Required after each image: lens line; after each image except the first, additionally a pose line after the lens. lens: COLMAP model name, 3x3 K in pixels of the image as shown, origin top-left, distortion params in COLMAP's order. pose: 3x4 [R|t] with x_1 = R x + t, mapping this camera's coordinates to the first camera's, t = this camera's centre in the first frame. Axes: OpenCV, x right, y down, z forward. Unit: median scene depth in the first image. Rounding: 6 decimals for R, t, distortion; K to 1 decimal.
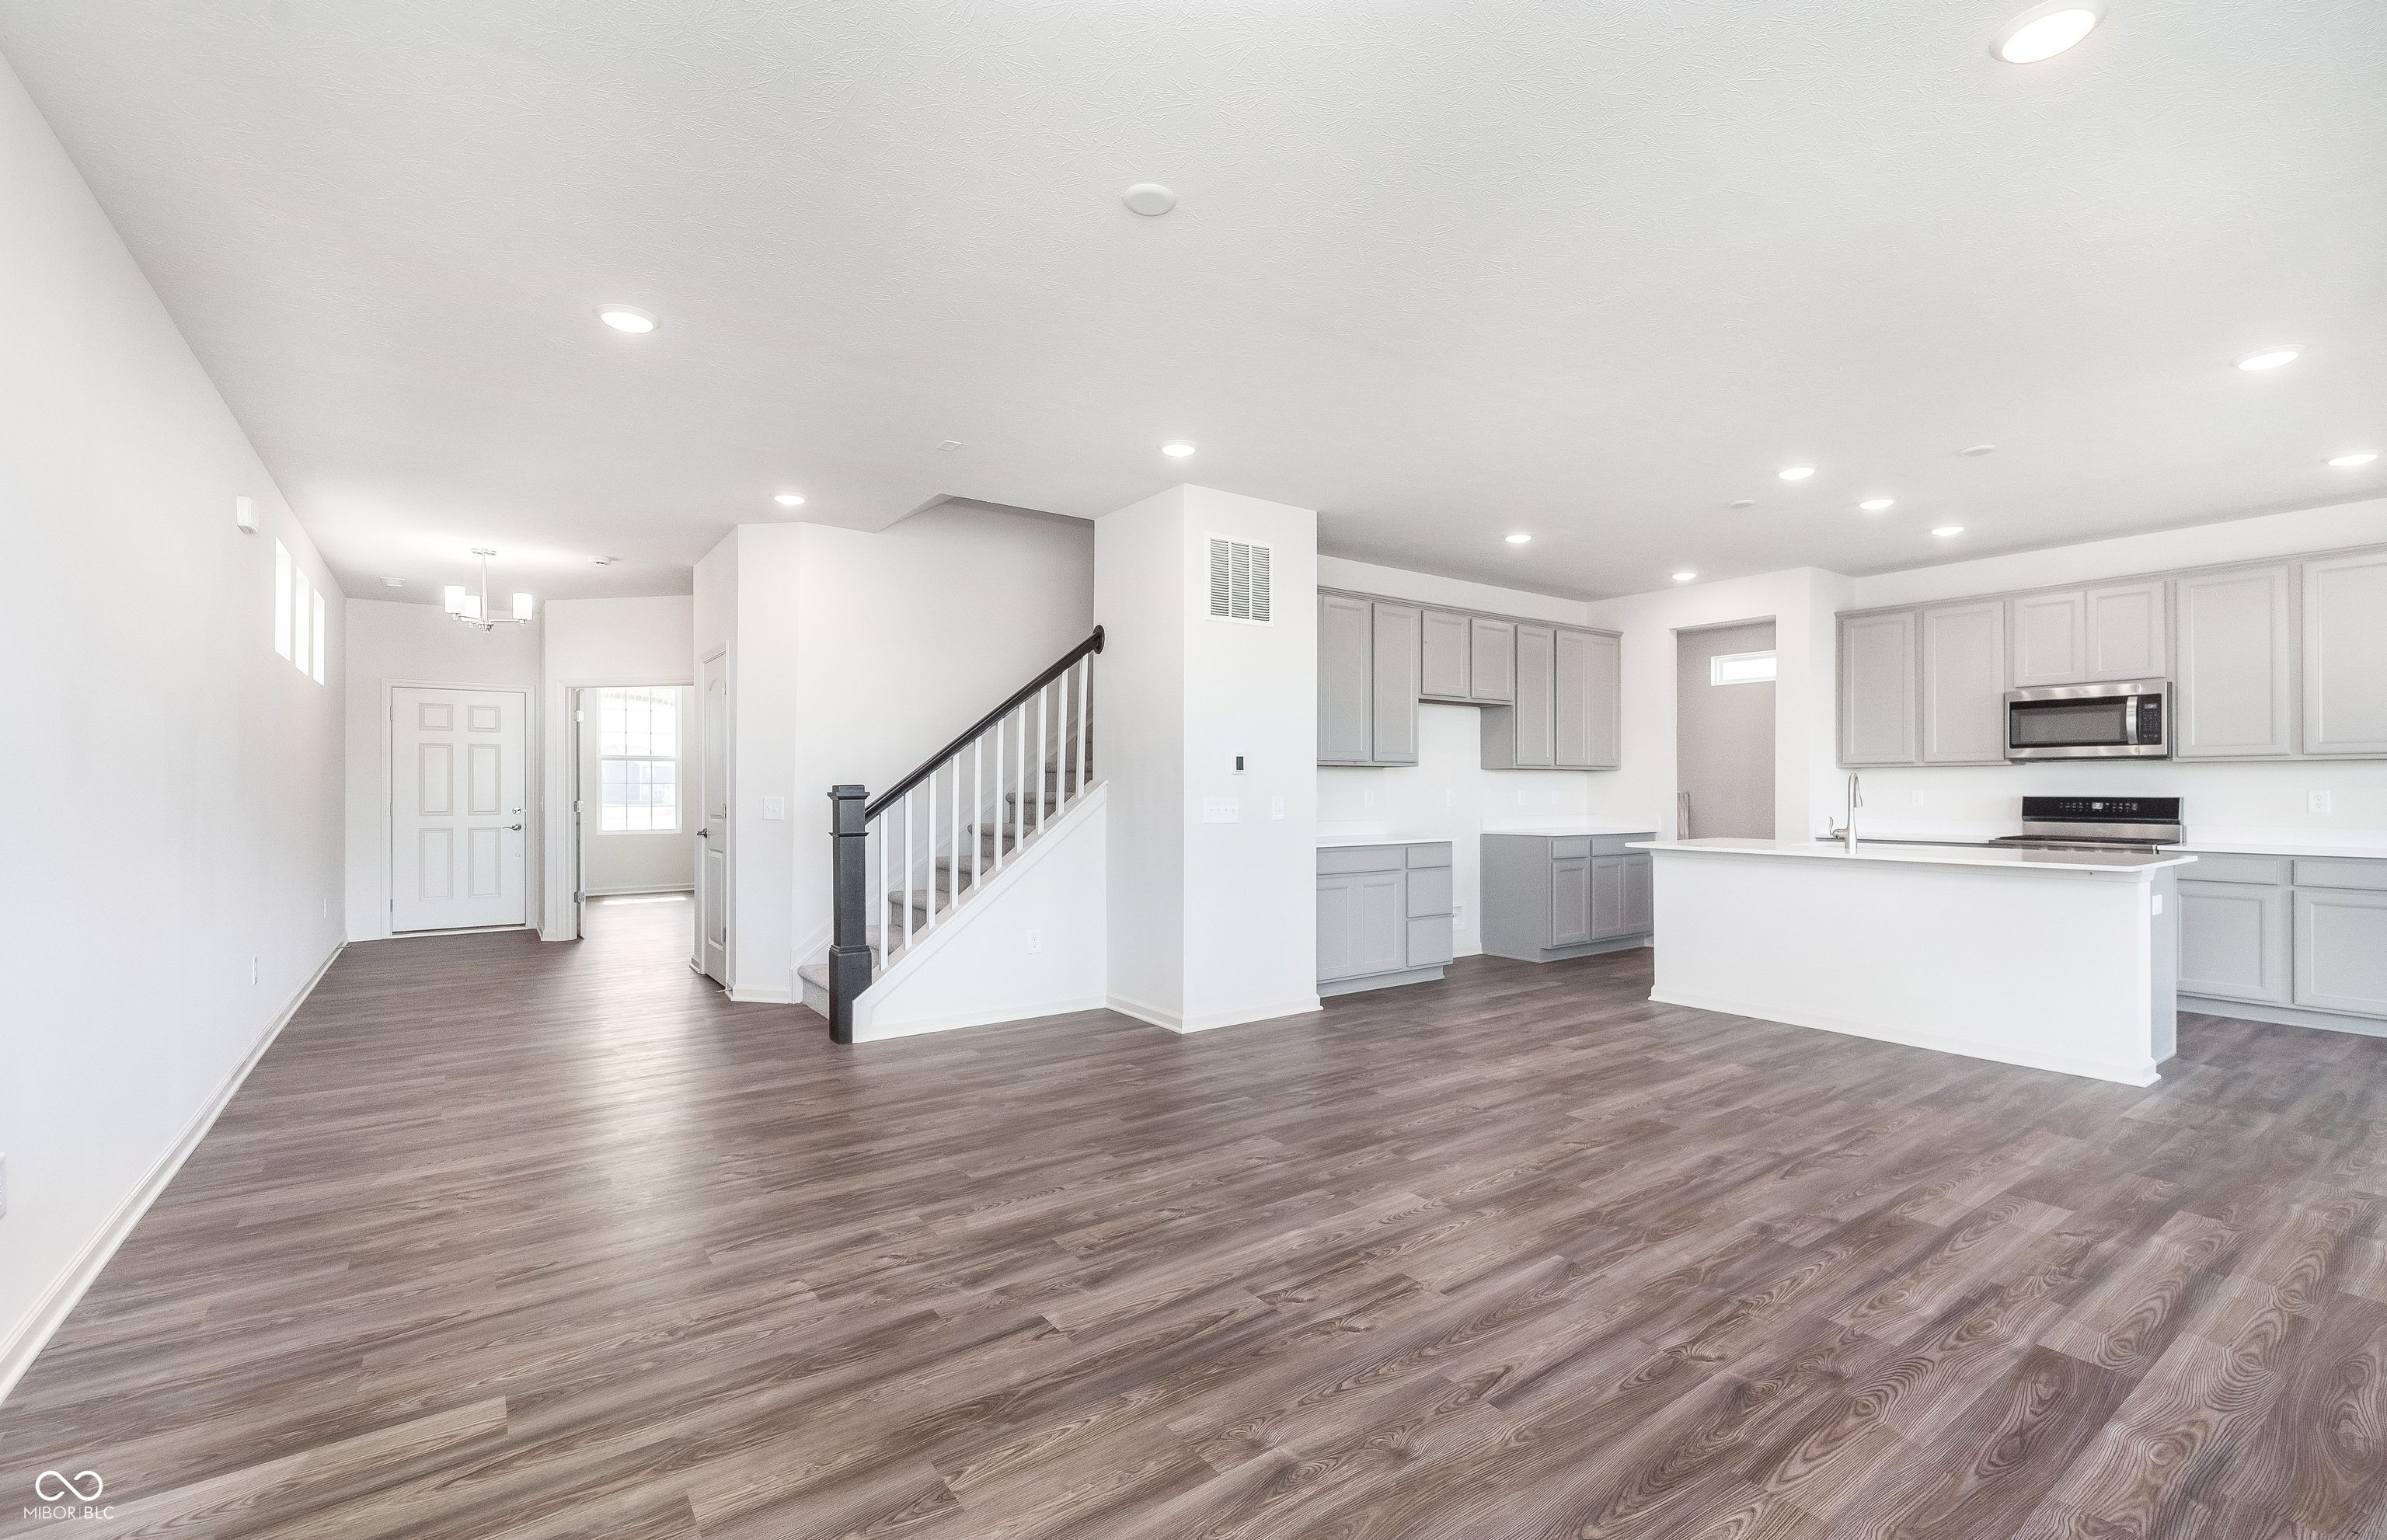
lens RADIAL K [[1034.6, 0, 1227.6], [0, 1034.6, 777.1], [0, 0, 1]] dist [0.000468, 0.001356]
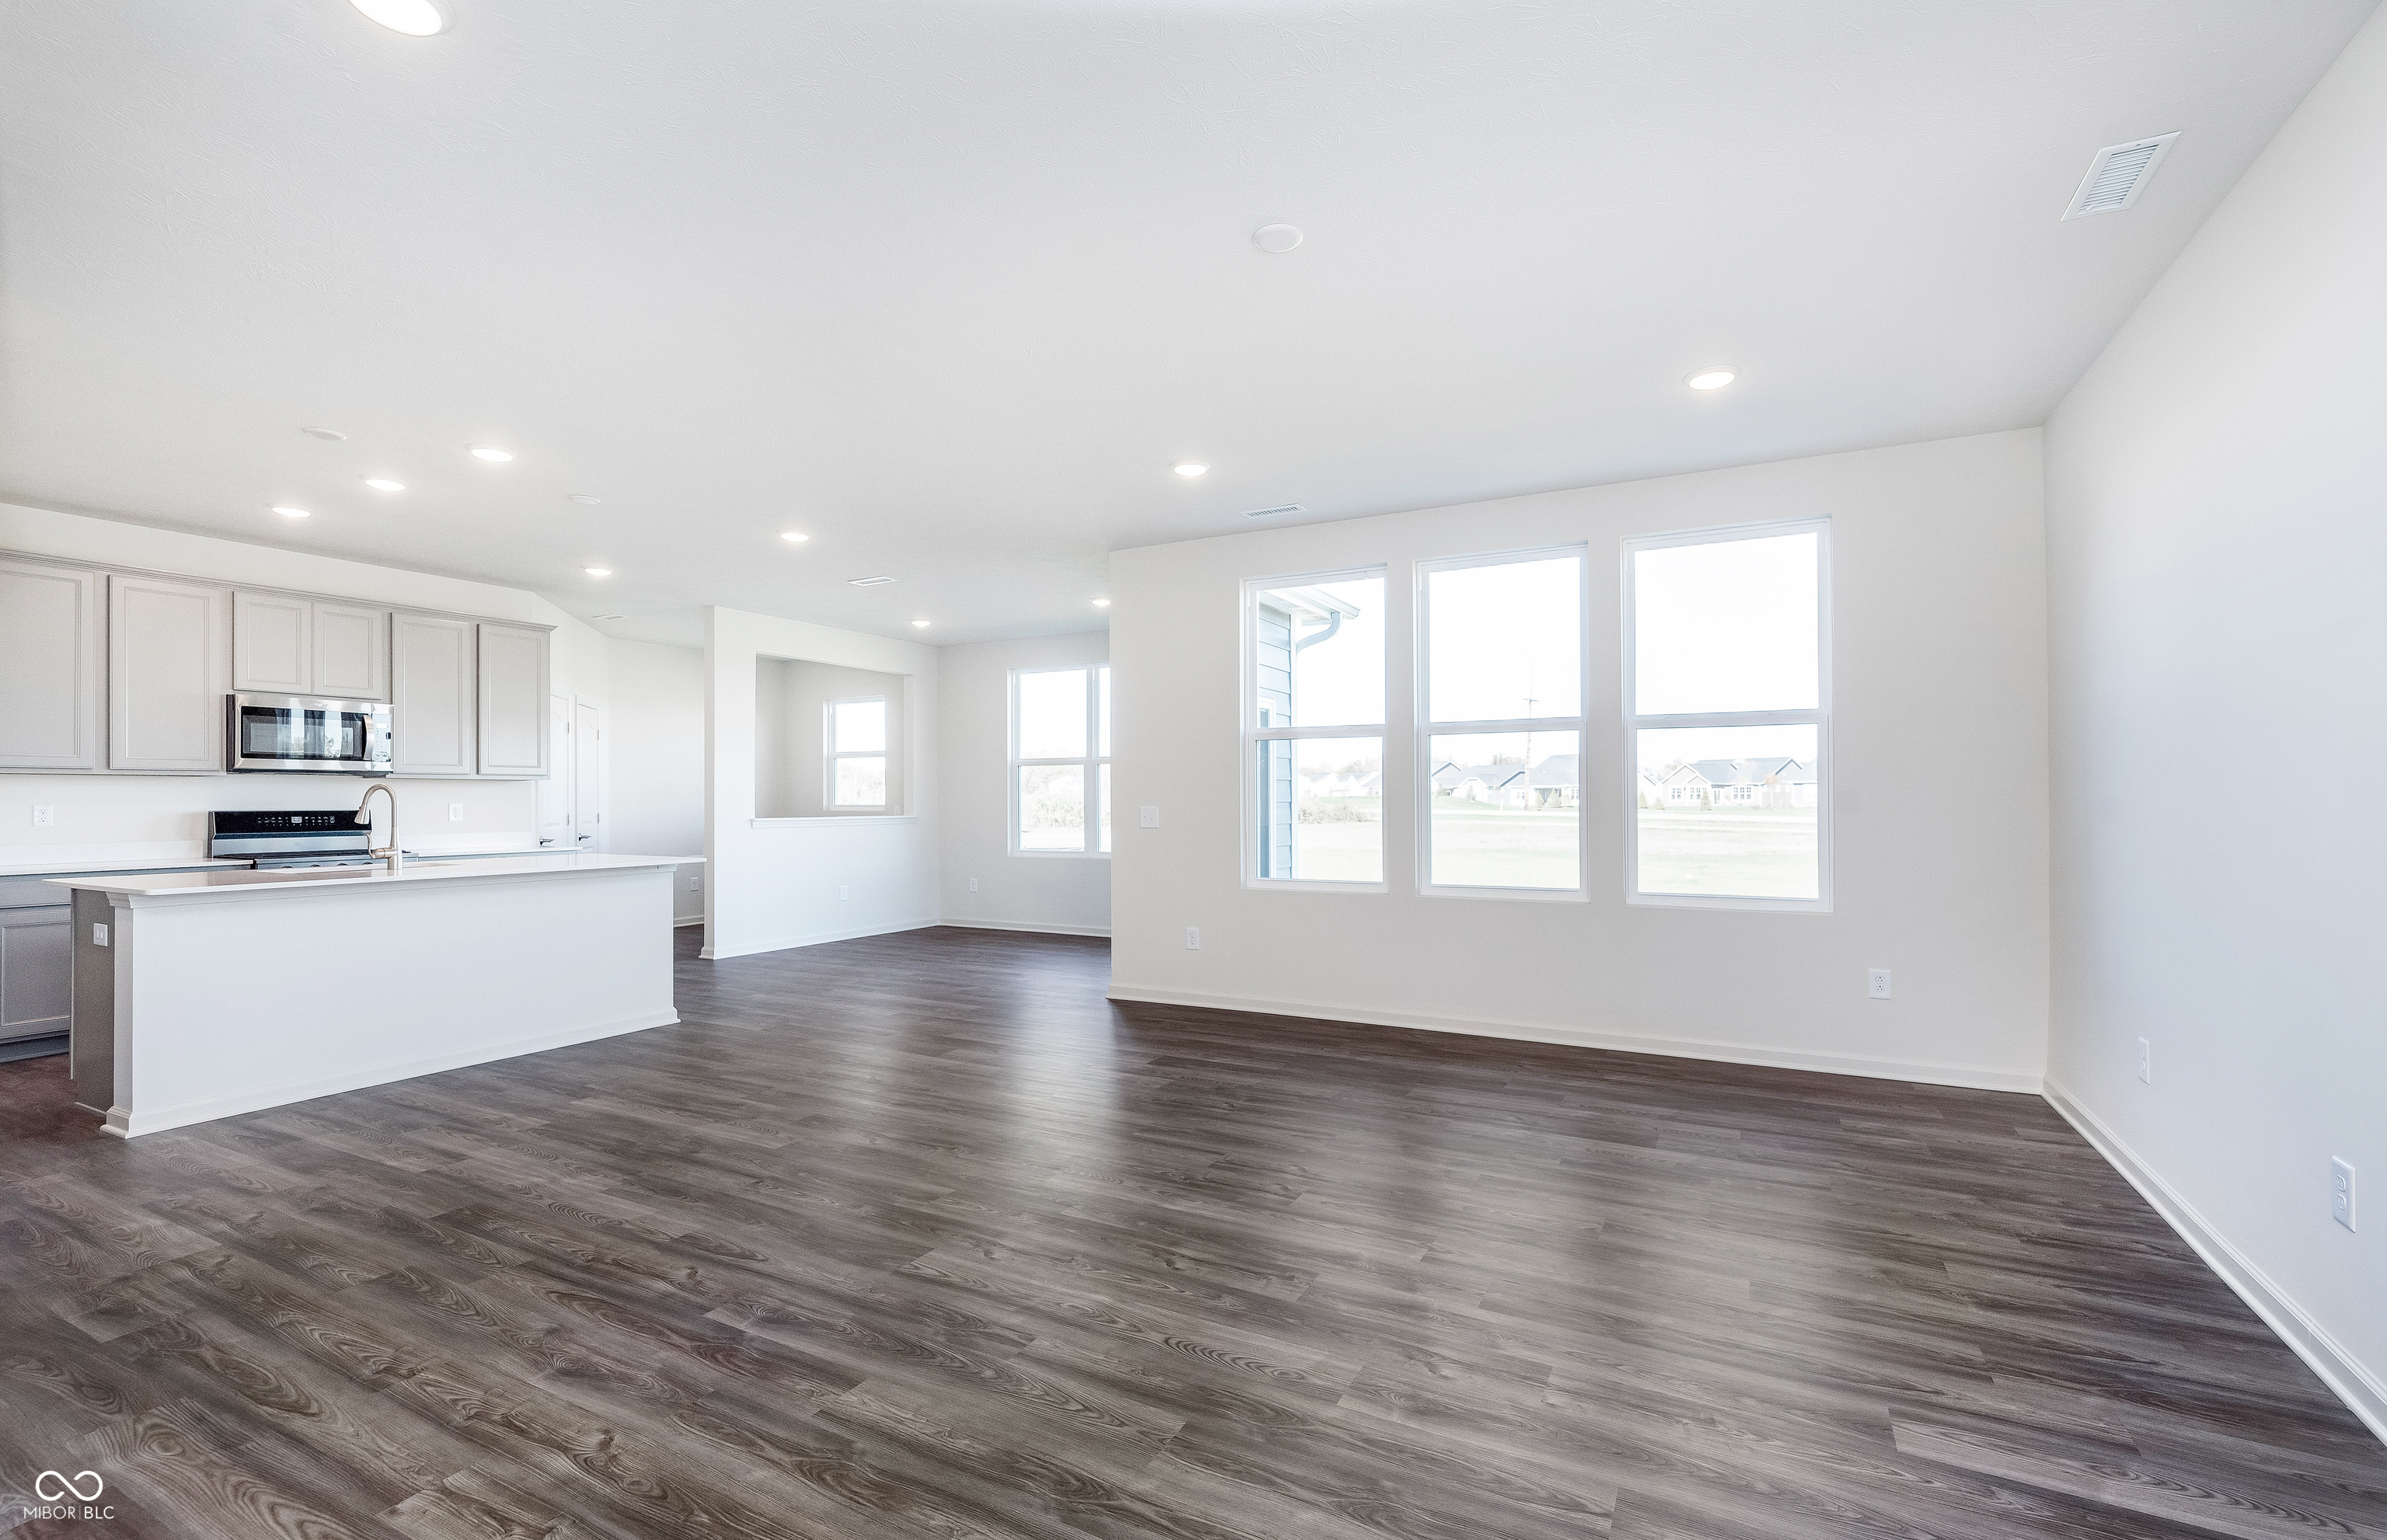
lens RADIAL K [[1034.6, 0, 1198.4], [0, 1034.6, 782.0], [0, 0, 1]] dist [0.000468, 0.001356]
pose [[-0.423968, 0.016760, 0.905522, -0.803686], [-0.005962, 0.999755, -0.021296, 0.014549], [-0.905658, -0.014428, -0.423764, 1.233907]]
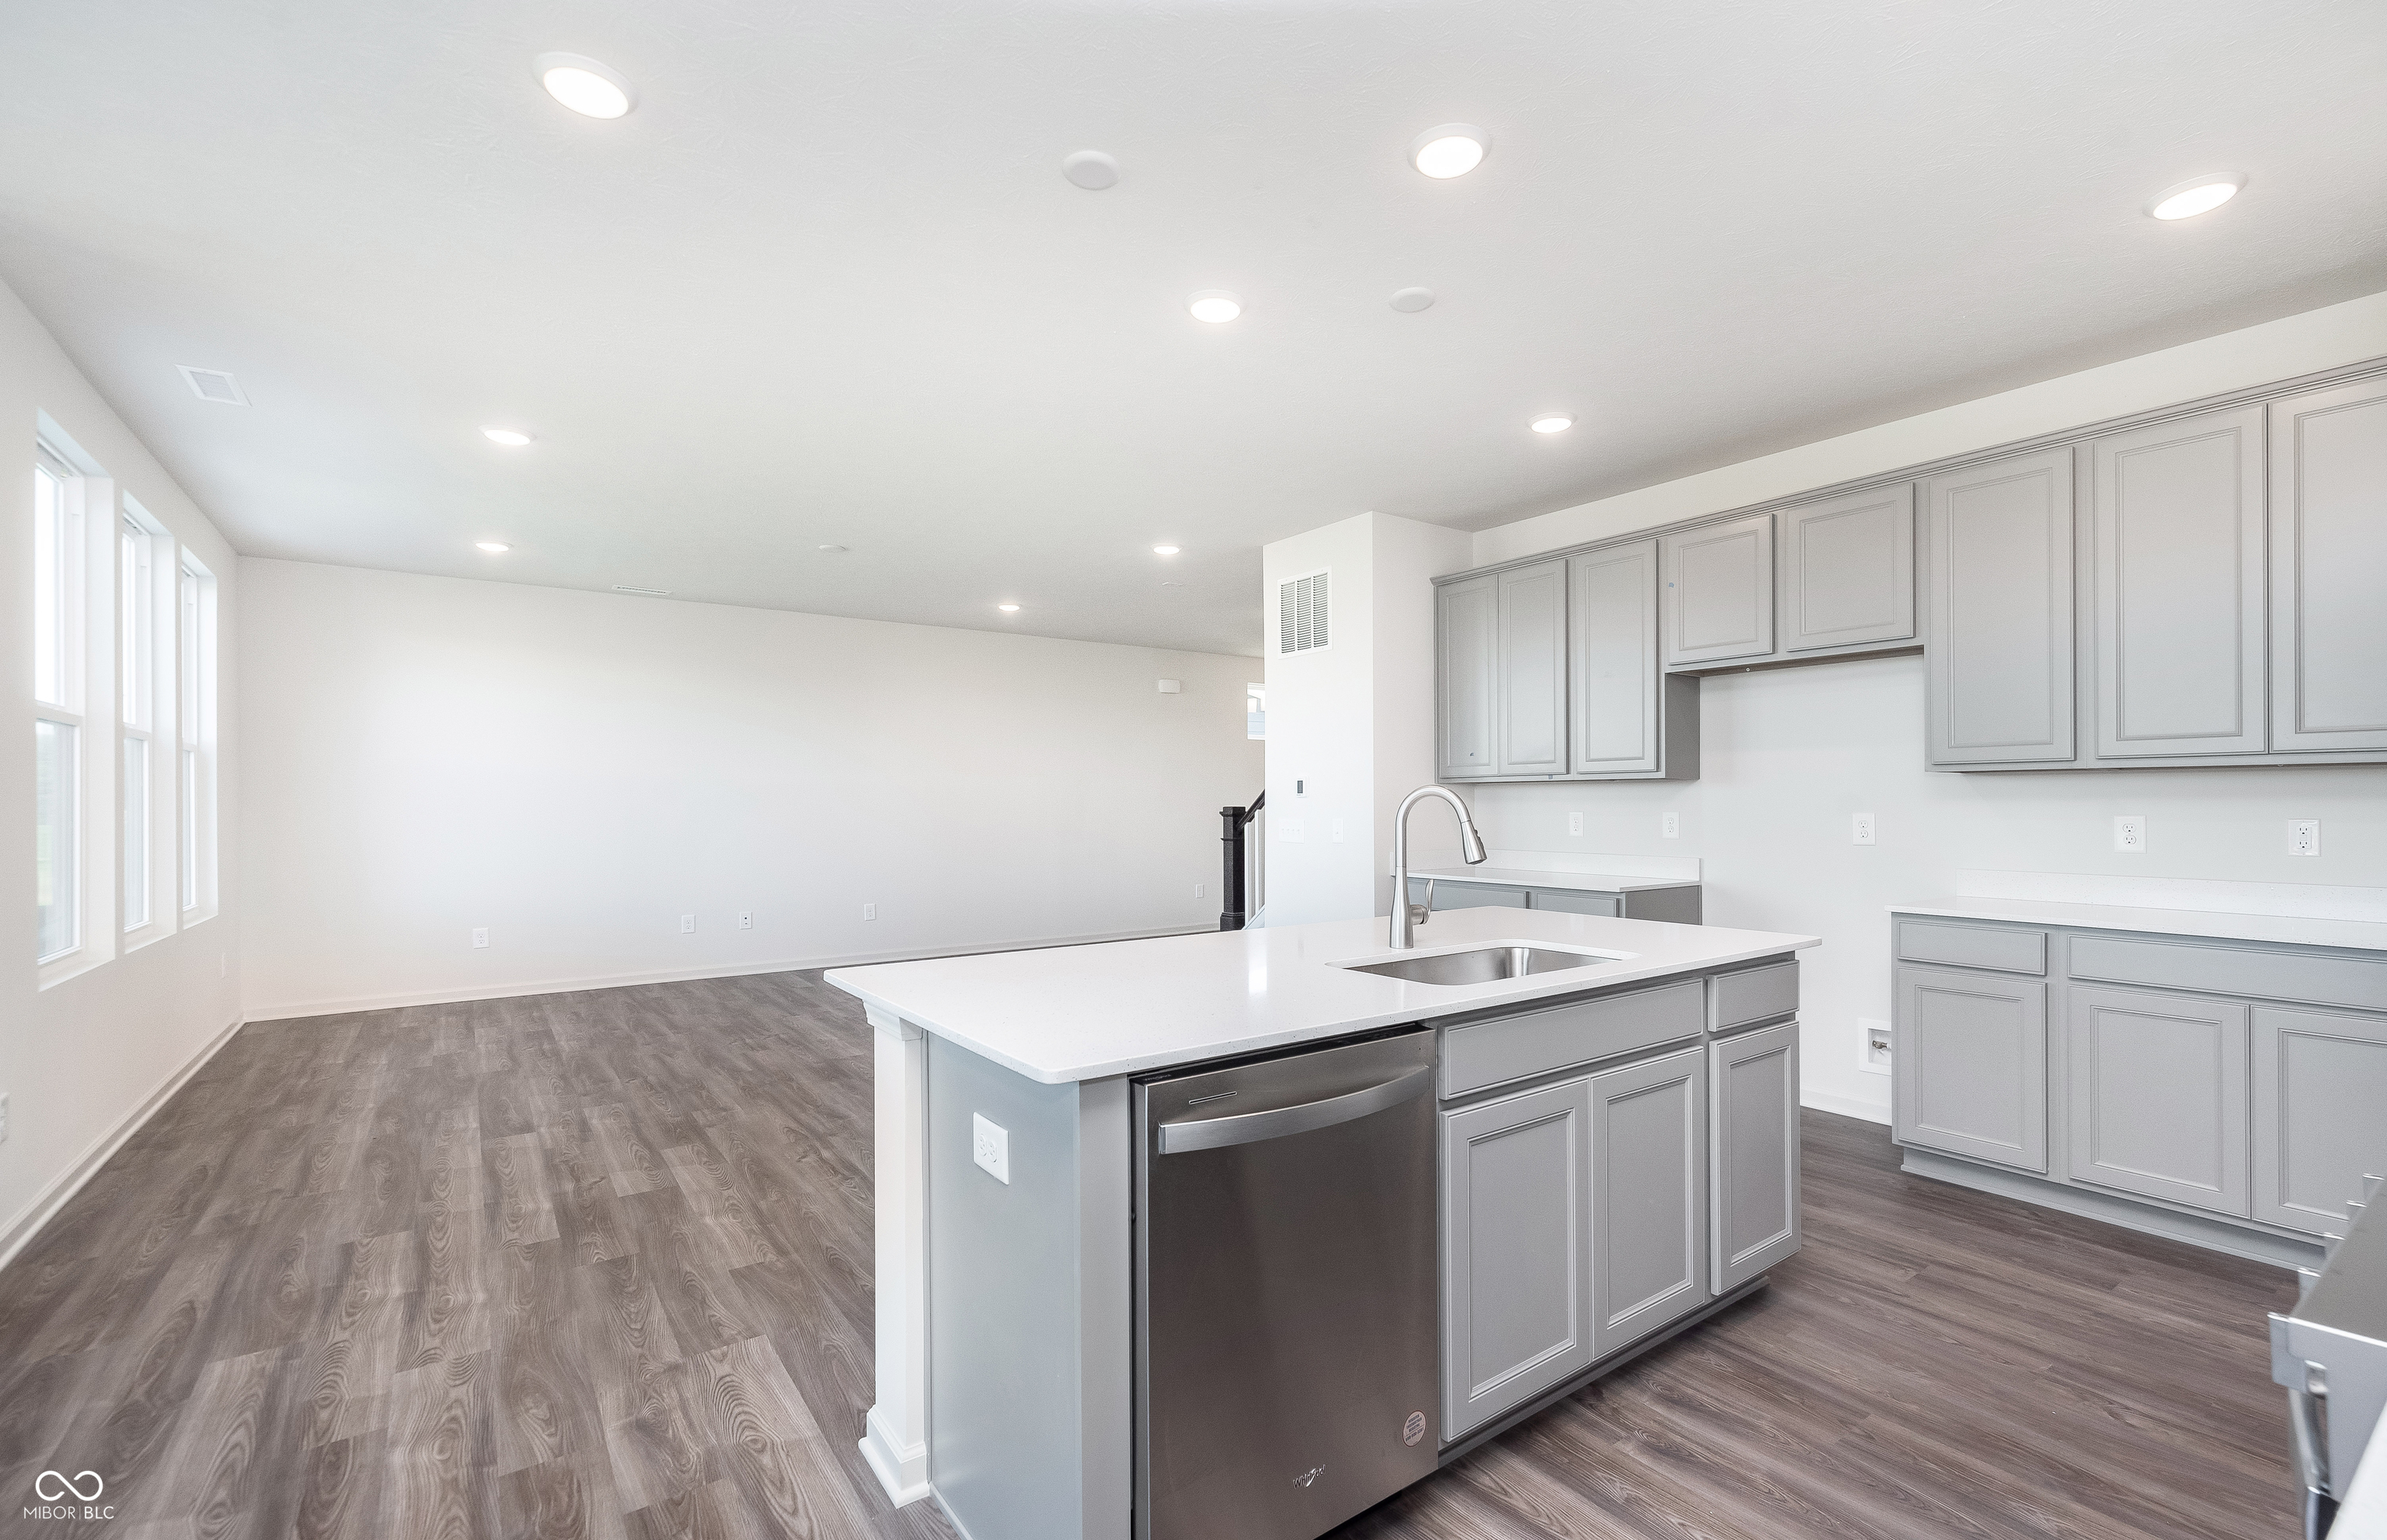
lens RADIAL K [[1034.6, 0, 1218.1], [0, 1034.6, 799.0], [0, 0, 1]] dist [0.000468, 0.001356]
pose [[-0.005544, -0.003519, -0.999978, 1.751117], [0.016483, 0.999858, -0.003610, 0.001936], [0.999849, -0.016502, -0.005485, 1.502673]]
